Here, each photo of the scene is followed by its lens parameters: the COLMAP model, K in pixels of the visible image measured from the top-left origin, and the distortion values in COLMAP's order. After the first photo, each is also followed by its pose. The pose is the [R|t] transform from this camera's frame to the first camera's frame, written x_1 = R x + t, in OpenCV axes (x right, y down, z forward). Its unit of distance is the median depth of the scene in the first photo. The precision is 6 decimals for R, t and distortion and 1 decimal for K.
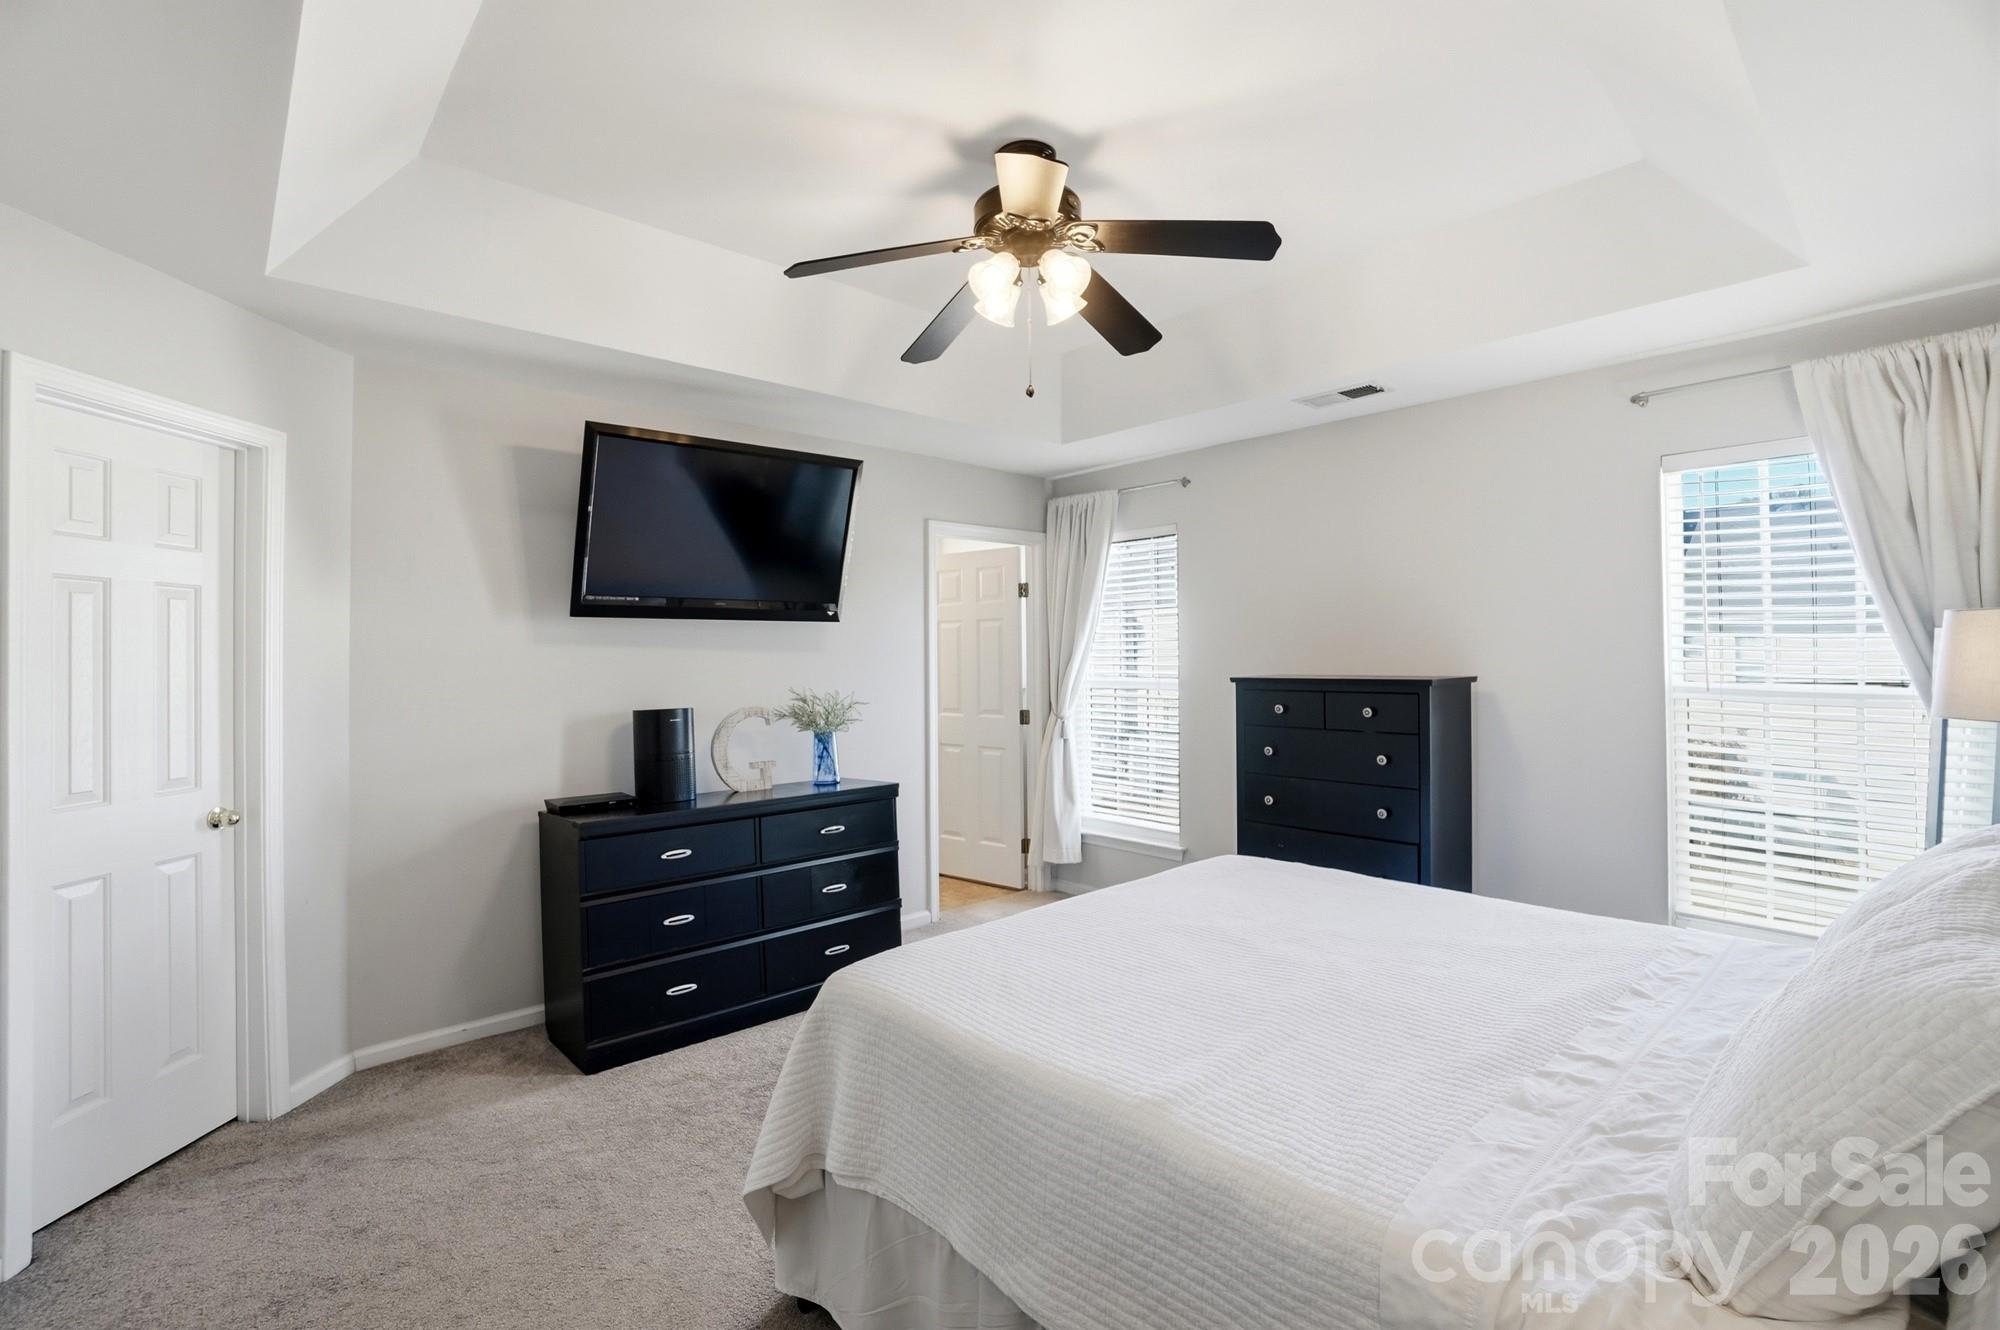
lens RADIAL K [[890.6, 0, 986.8], [0, 890.6, 647.1], [0, 0, 1]] dist [-0.055800, 0.021500]
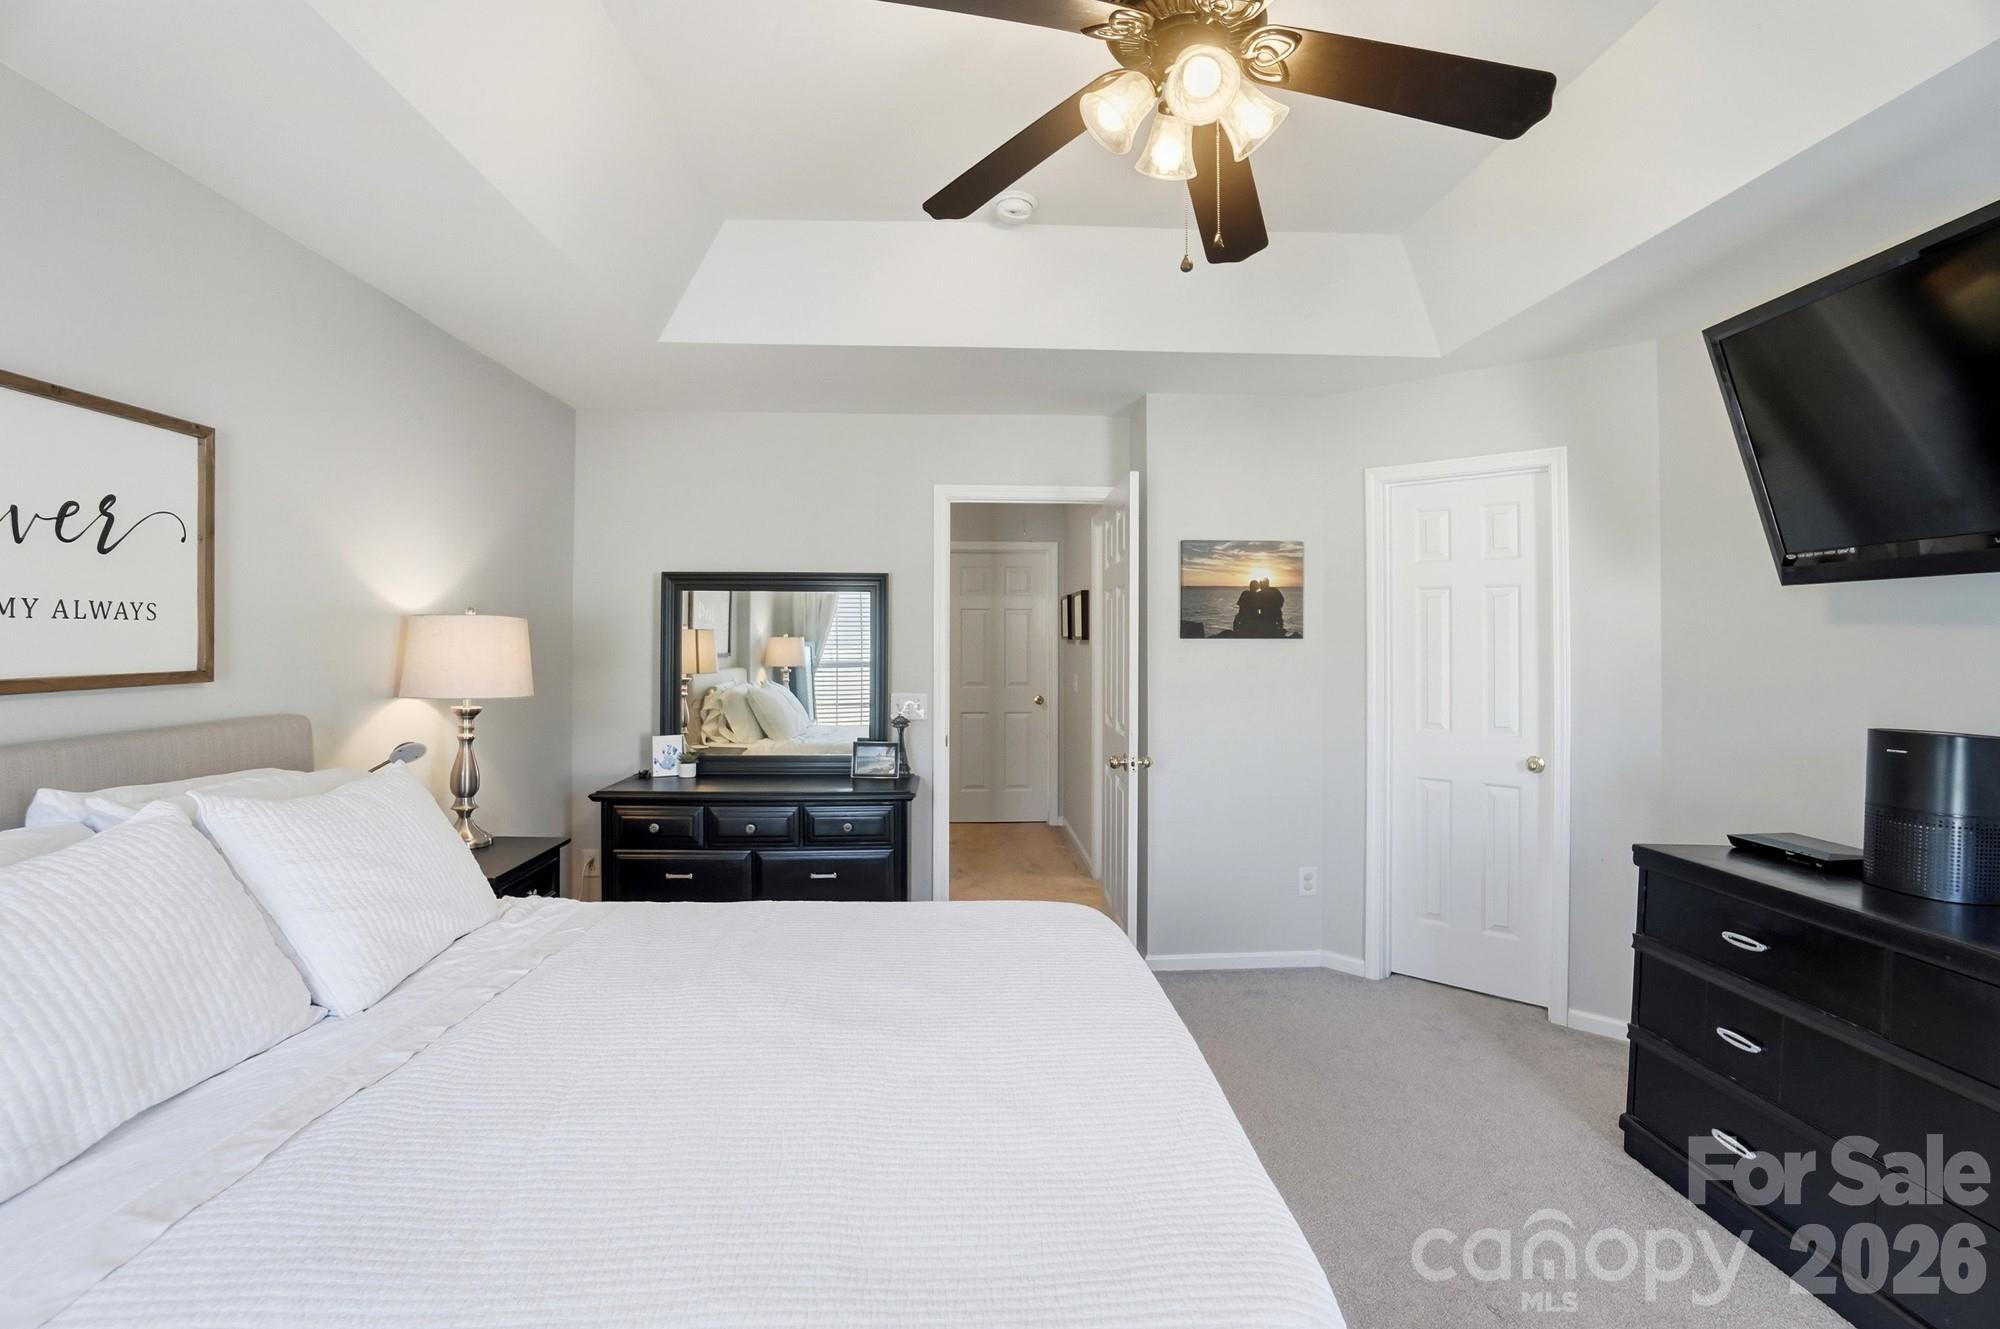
lens RADIAL K [[890.6, 0, 986.8], [0, 890.6, 646.6], [0, 0, 1]] dist [-0.055800, 0.021500]
pose [[-0.636757, 0.013236, -0.770951, 0.573770], [0.008766, 0.999912, 0.009926, 0.003435], [0.771014, -0.000438, -0.636818, 1.111892]]
